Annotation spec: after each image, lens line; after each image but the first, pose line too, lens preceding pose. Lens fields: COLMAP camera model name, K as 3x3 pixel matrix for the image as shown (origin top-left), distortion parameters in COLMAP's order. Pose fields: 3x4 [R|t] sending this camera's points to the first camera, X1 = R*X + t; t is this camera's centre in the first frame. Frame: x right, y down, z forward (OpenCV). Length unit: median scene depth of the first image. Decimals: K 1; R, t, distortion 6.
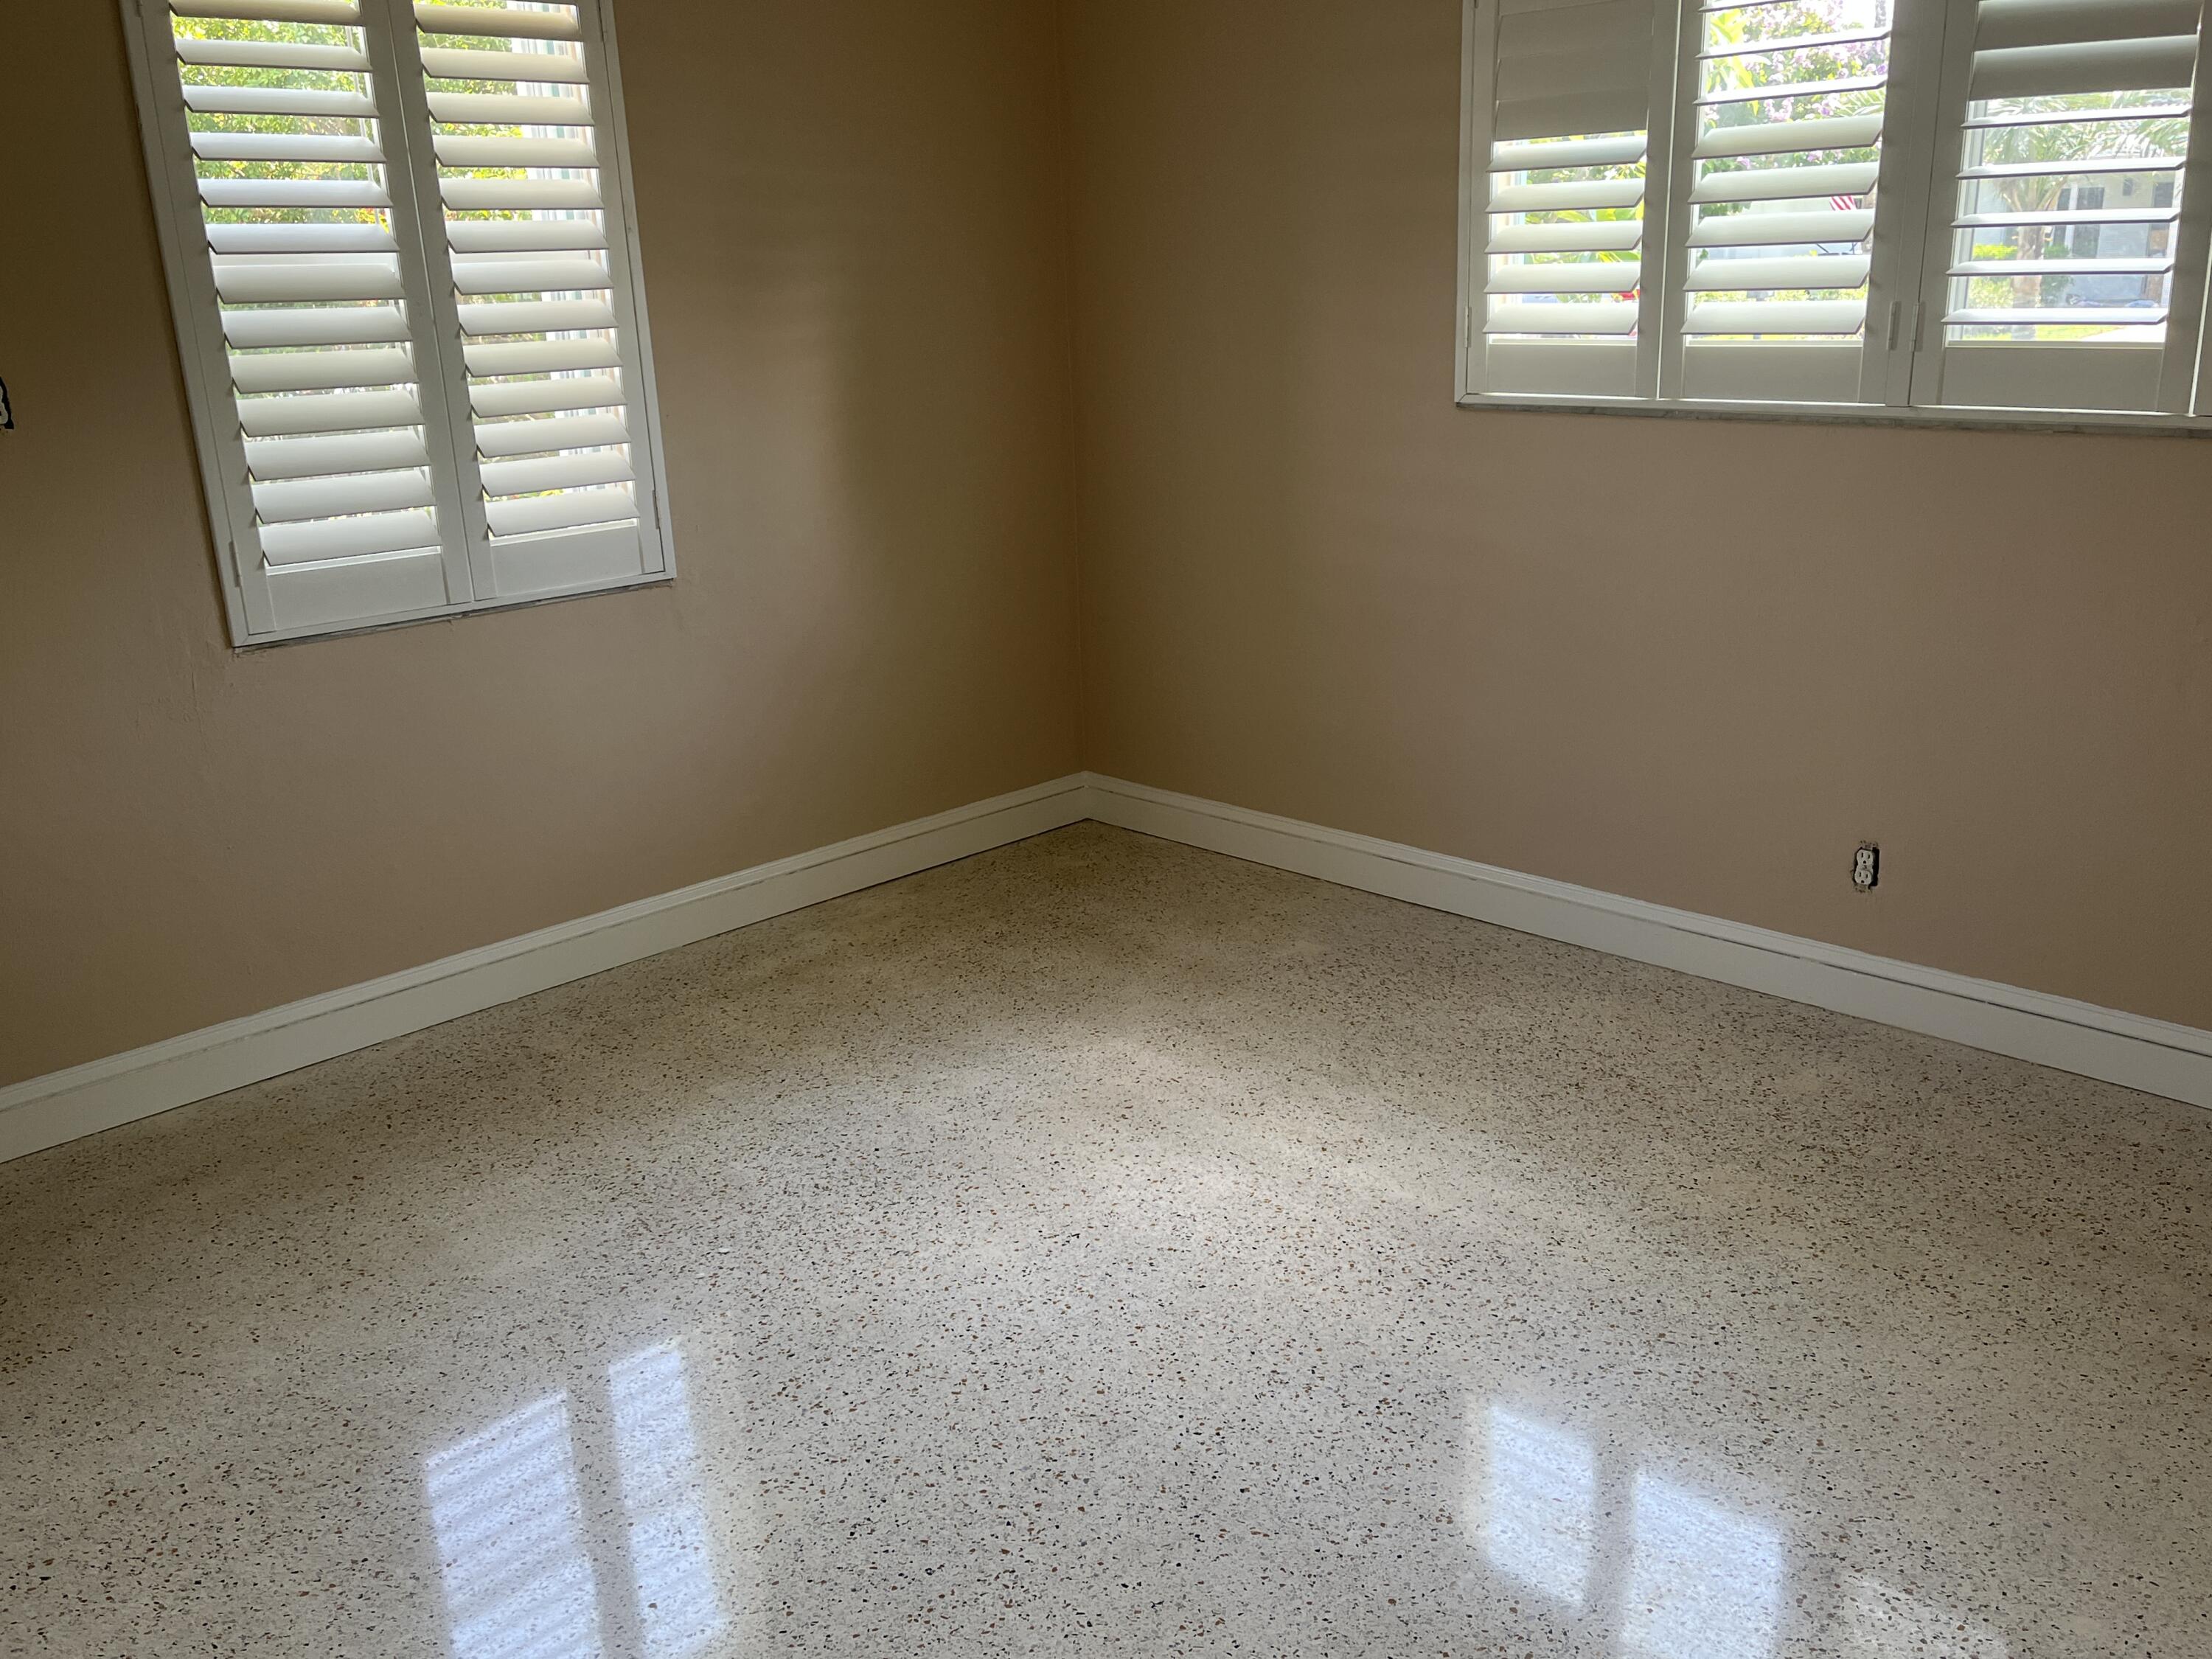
lens RADIAL K [[1843.6, 0, 1122.6], [0, 1843.6, 847.9], [0, 0, 1]] dist [0.019902, -0.002960]
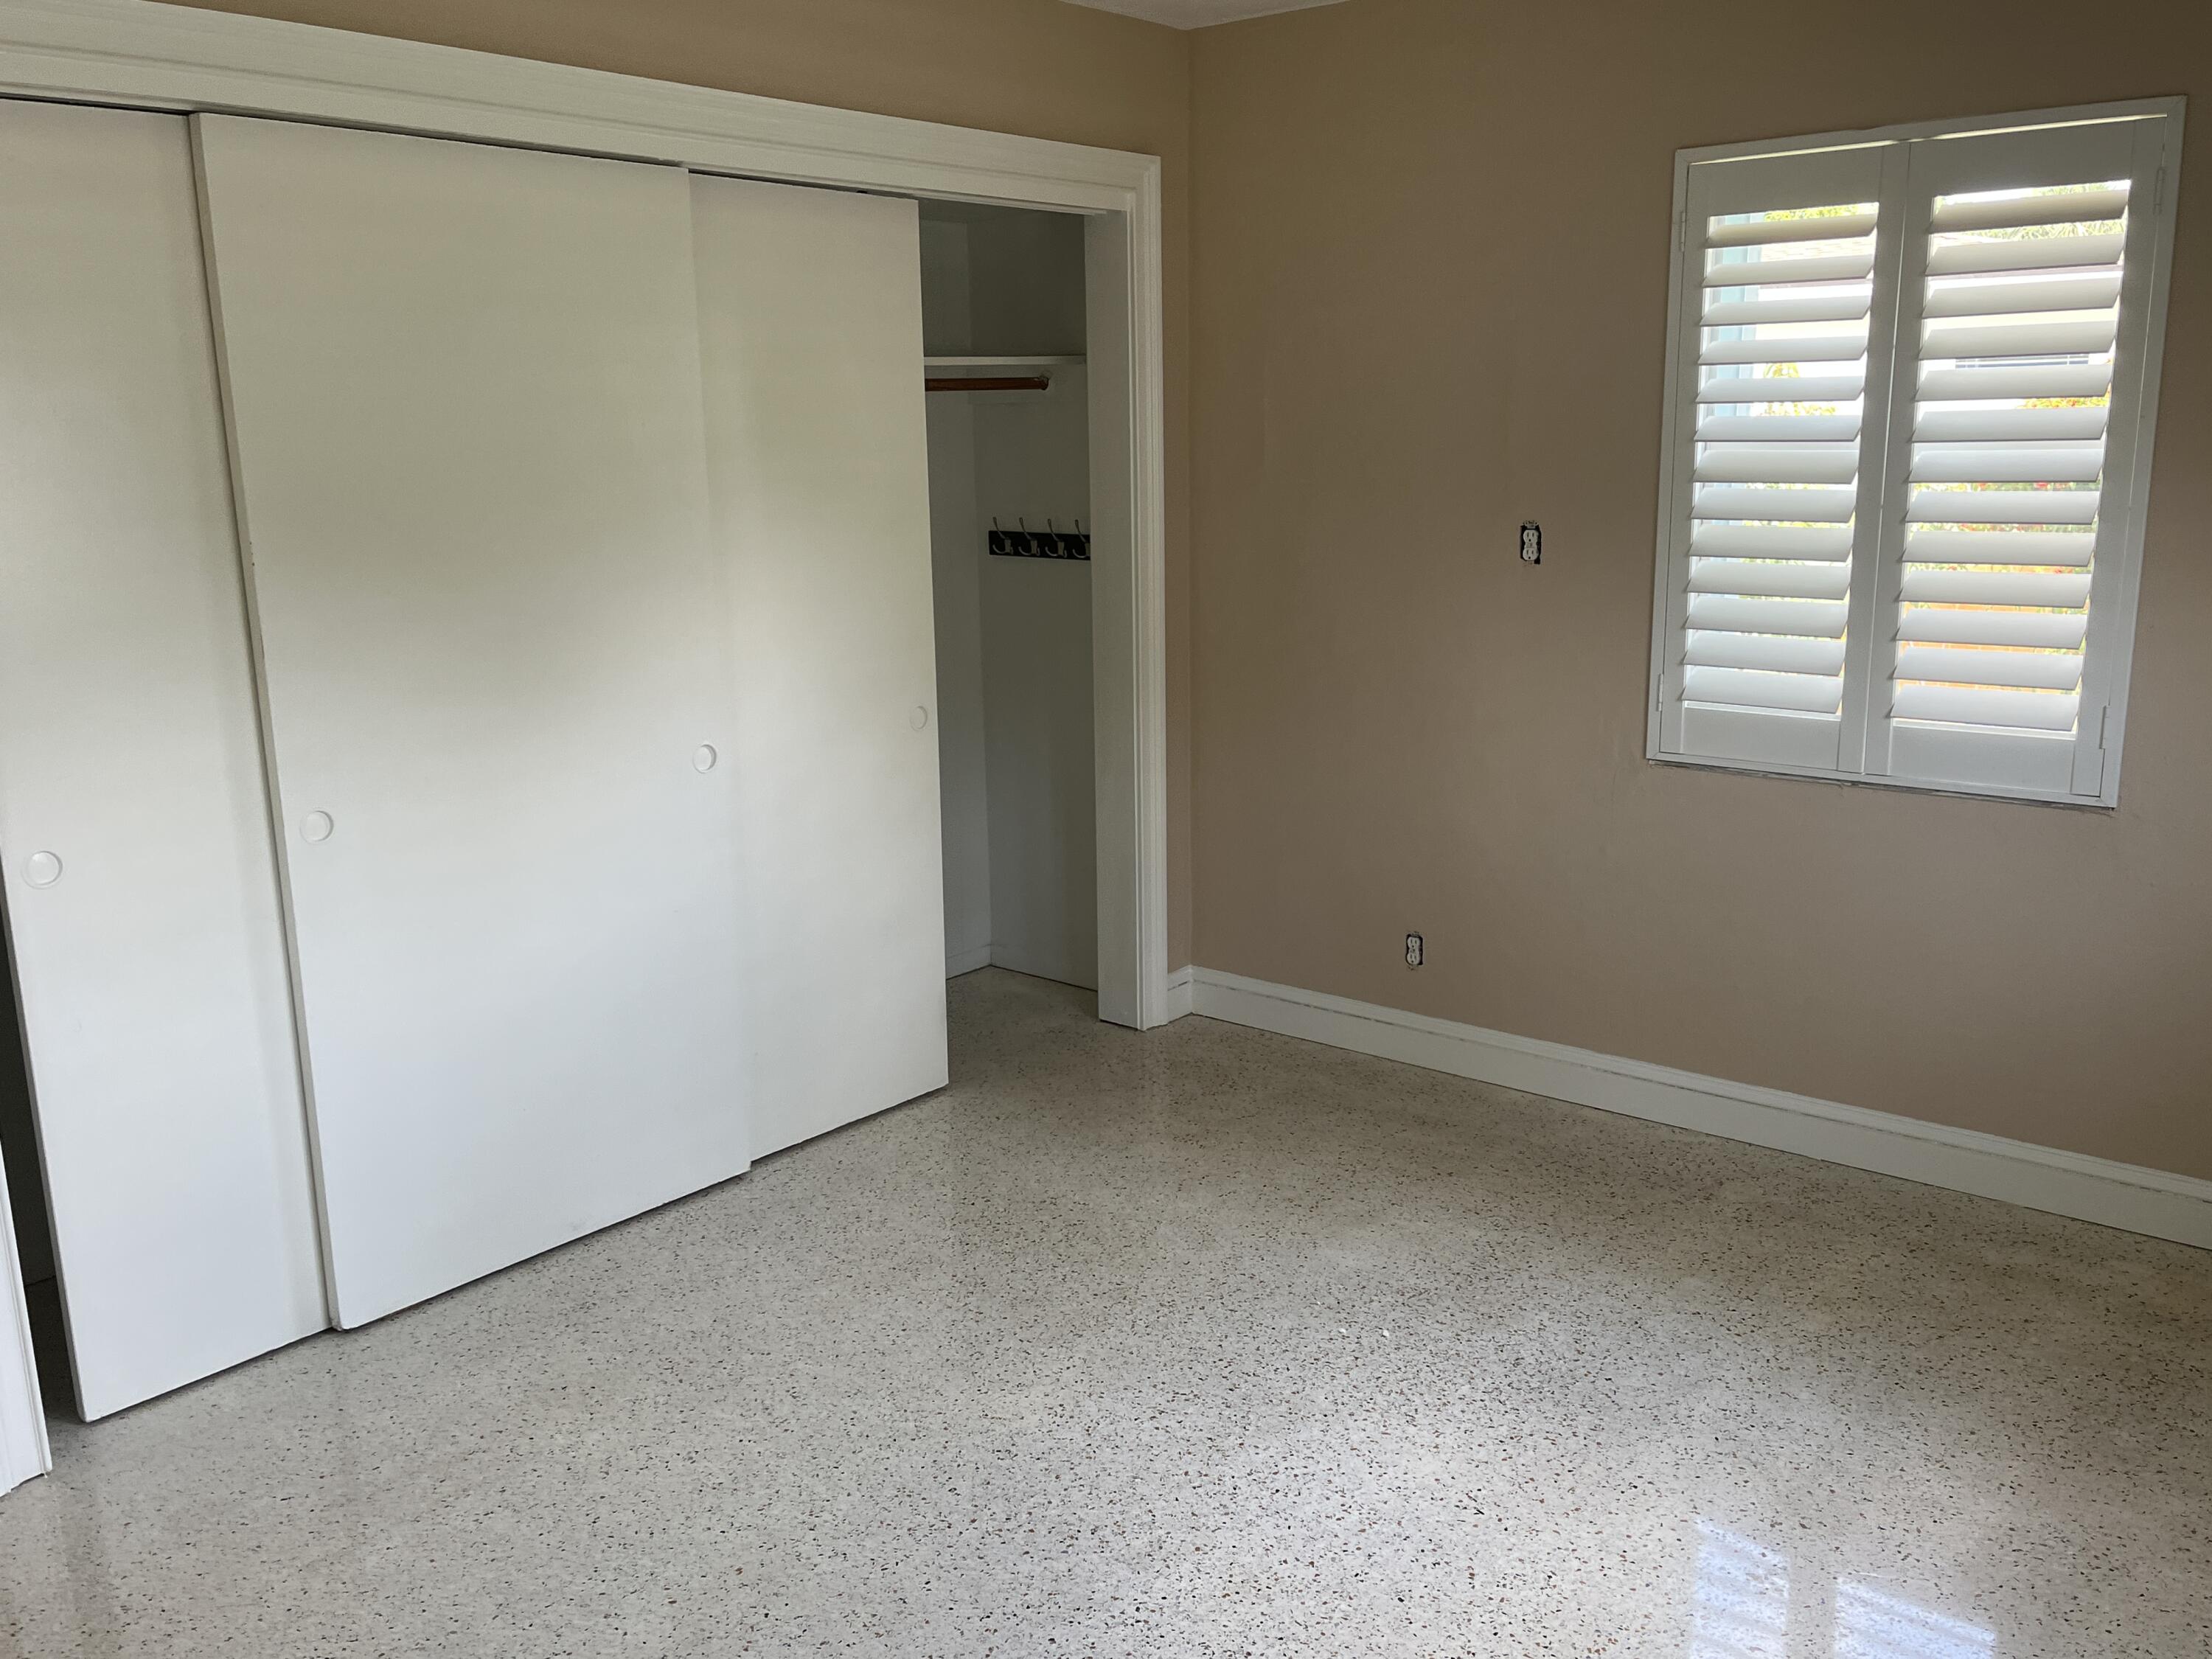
lens RADIAL K [[1843.6, 0, 1120.7], [0, 1843.6, 820.2], [0, 0, 1]] dist [0.019902, -0.002960]
pose [[0.087634, 0.237643, -0.967391, 0.622618], [-0.287220, 0.935913, 0.203892, -0.204661], [0.953847, 0.259986, 0.150274, 0.473558]]
